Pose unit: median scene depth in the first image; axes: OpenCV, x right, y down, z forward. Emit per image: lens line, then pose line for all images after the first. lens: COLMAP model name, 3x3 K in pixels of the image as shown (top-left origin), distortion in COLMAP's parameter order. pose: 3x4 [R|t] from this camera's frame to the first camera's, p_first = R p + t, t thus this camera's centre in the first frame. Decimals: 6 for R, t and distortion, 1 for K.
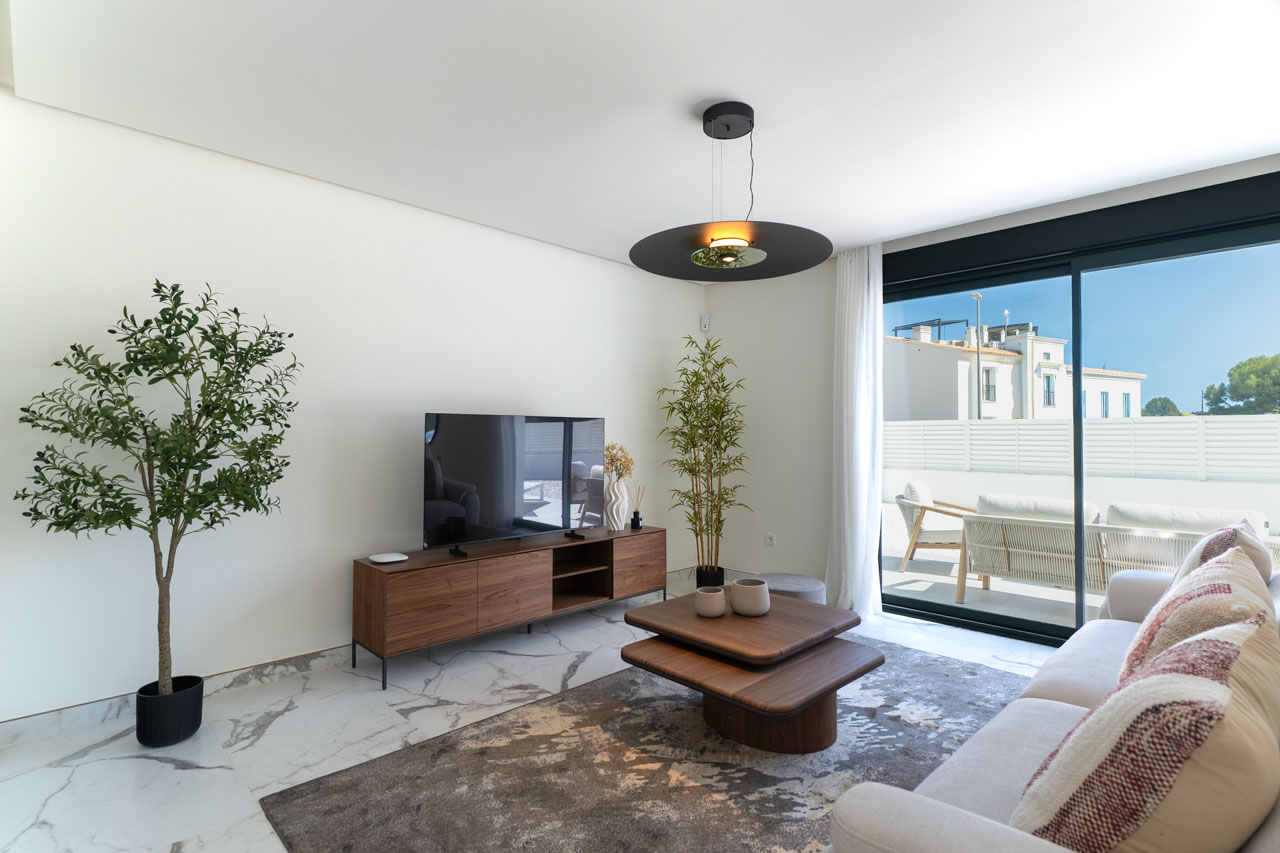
lens RADIAL K [[618.4, 0, 647.0], [0, 618.4, 425.5], [0, 0, 1]] dist [-0.002006, 0.000239]
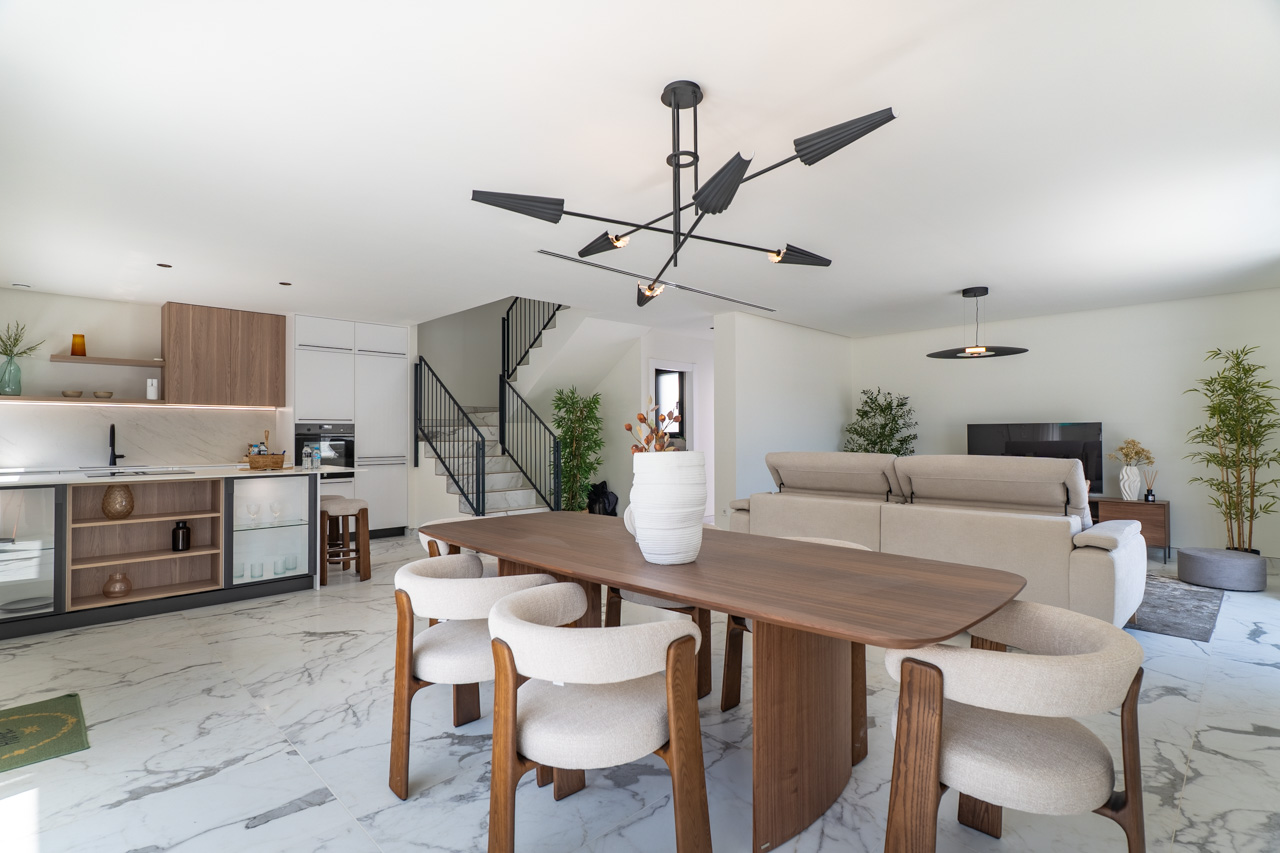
lens RADIAL K [[618.4, 0, 628.2], [0, 618.4, 435.7], [0, 0, 1]] dist [-0.002006, 0.000239]
pose [[-0.024768, -0.004763, -0.999682, 2.234847], [0.018061, 0.999823, -0.005211, 0.012029], [0.999530, -0.018185, -0.024677, -0.177378]]
